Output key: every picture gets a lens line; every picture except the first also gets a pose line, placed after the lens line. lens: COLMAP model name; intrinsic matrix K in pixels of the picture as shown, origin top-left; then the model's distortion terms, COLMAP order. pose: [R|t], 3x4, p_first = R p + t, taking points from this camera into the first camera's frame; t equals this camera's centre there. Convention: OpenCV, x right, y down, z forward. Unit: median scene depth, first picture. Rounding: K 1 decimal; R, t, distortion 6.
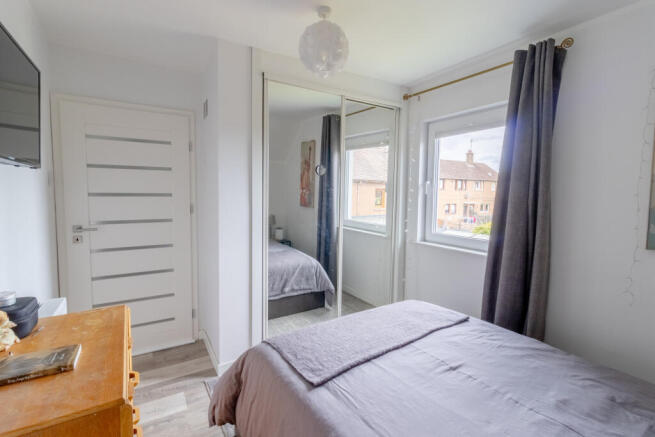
lens RADIAL K [[305.3, 0, 323.9], [0, 305.3, 211.1], [0, 0, 1]] dist [-0.004620, -0.001266]
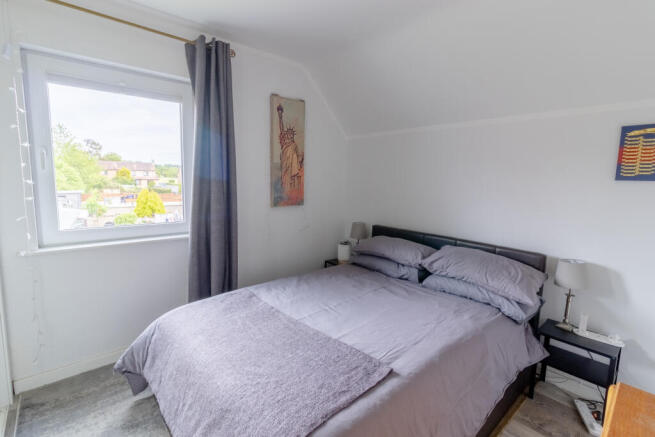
lens RADIAL K [[305.3, 0, 323.9], [0, 305.3, 211.1], [0, 0, 1]] dist [-0.004620, -0.001266]
pose [[-0.160457, -0.128260, 0.978674, -0.724866], [0.033550, 0.990240, 0.135277, -0.077326], [-0.986472, 0.054540, -0.154588, 1.062725]]
